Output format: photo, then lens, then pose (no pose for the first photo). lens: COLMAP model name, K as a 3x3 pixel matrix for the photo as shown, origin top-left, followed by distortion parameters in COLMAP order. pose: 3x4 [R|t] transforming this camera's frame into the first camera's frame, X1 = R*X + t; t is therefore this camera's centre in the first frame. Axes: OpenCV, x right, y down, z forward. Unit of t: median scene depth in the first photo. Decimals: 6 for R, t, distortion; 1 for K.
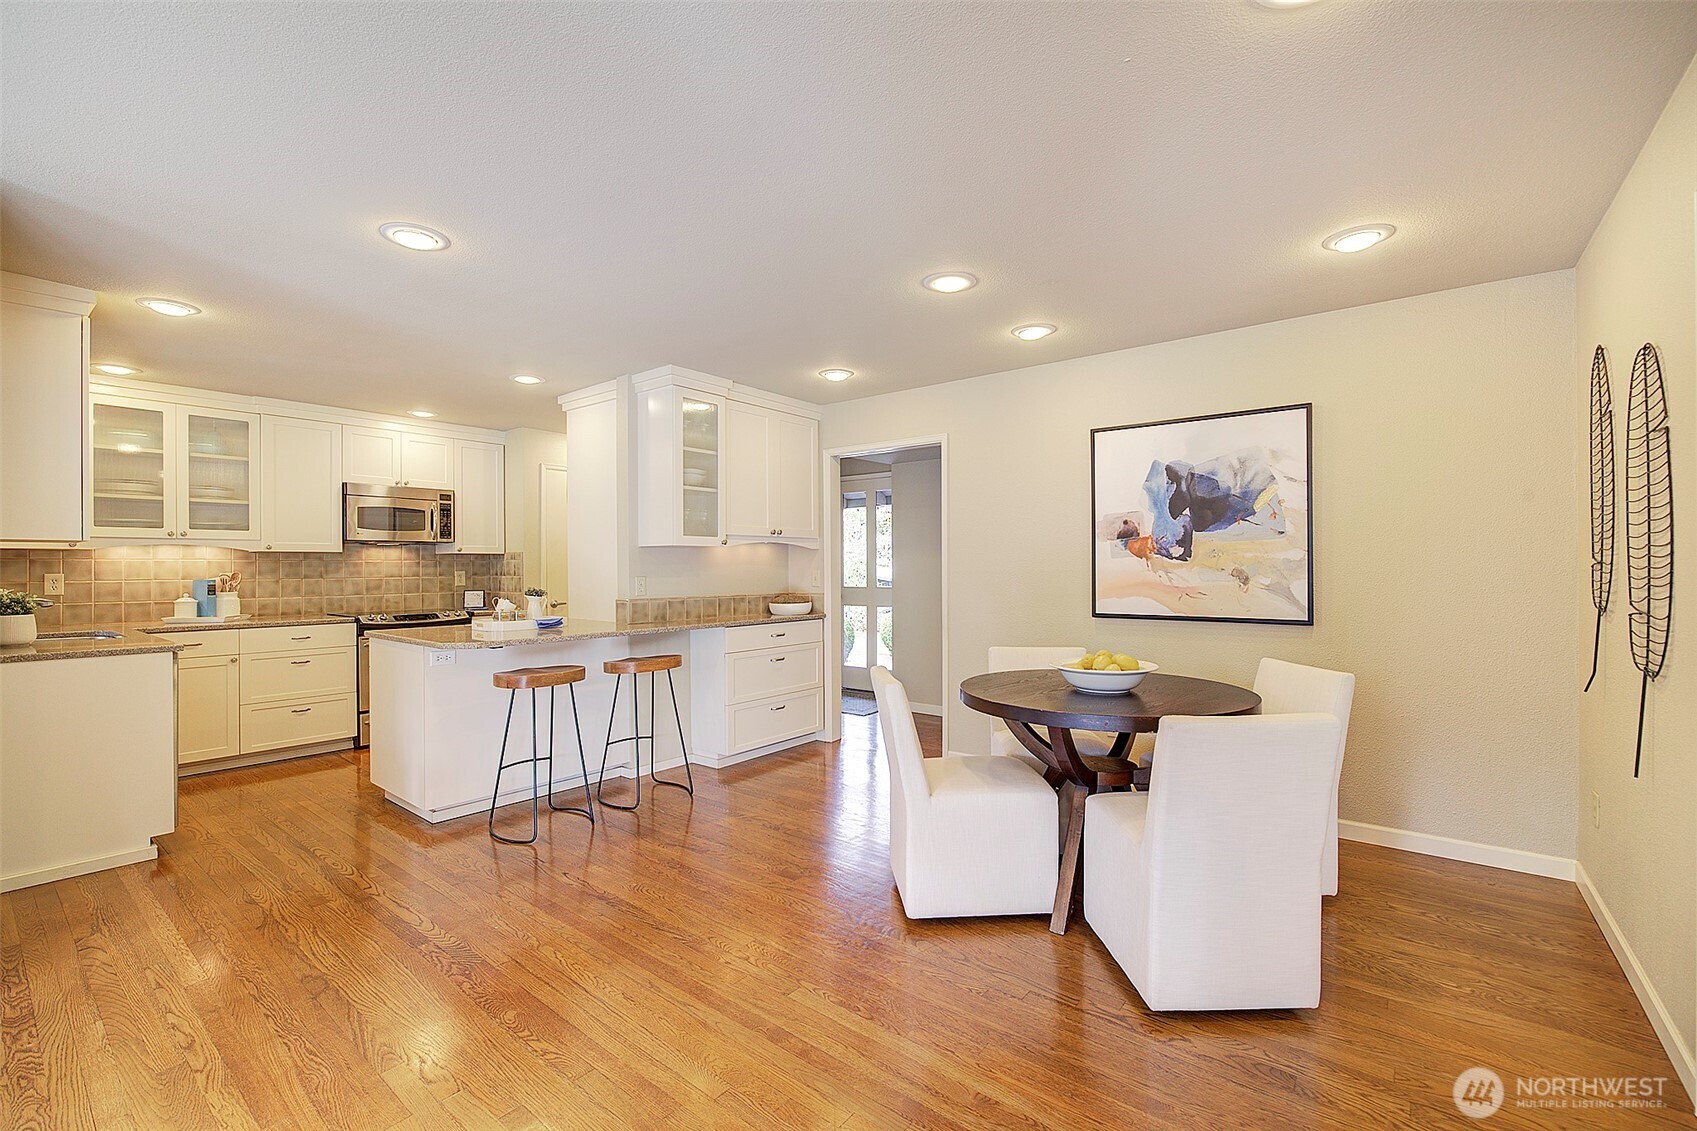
lens RADIAL K [[724.9, 0, 851.1], [0, 724.9, 567.1], [0, 0, 1]] dist [-0.013433, -0.000691]
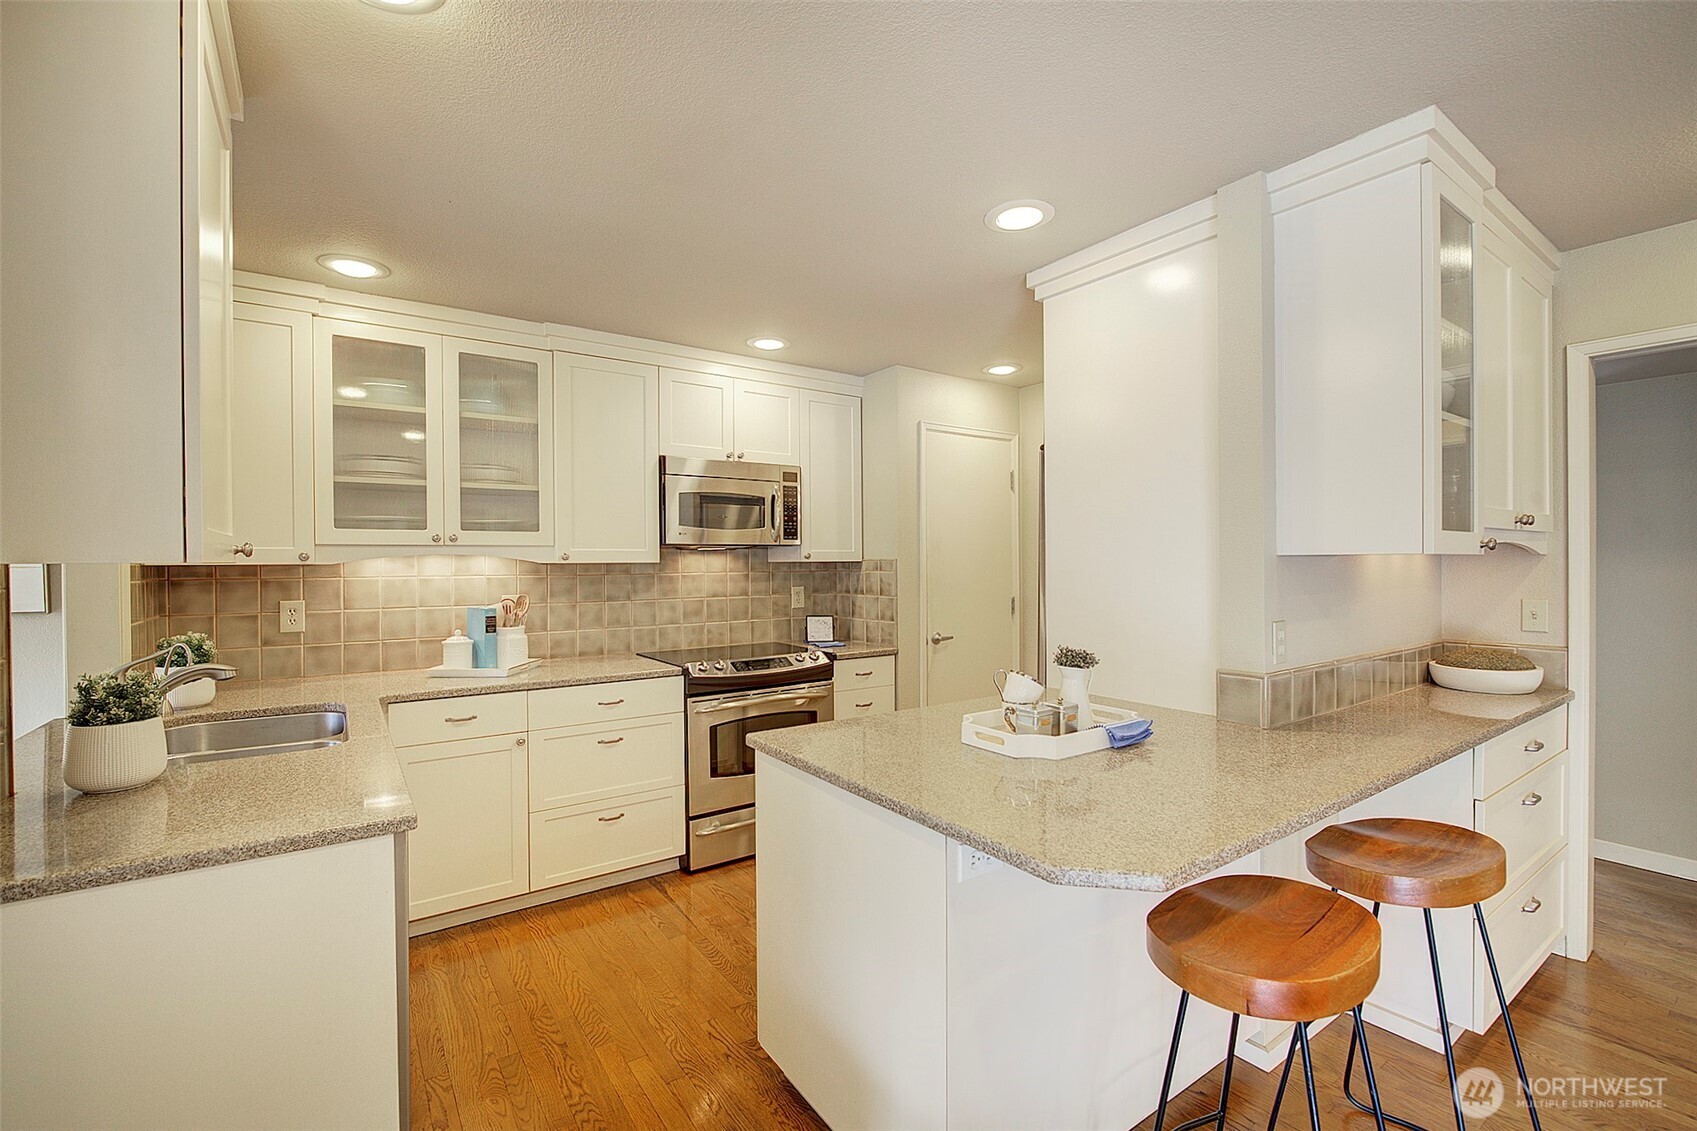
lens RADIAL K [[724.9, 0, 842.4], [0, 724.9, 567.9], [0, 0, 1]] dist [-0.013433, -0.000691]
pose [[0.958497, -0.000183, -0.285104, -0.375013], [0.002742, 0.999959, 0.008576, -0.022255], [0.285091, -0.009002, 0.958458, 0.434496]]
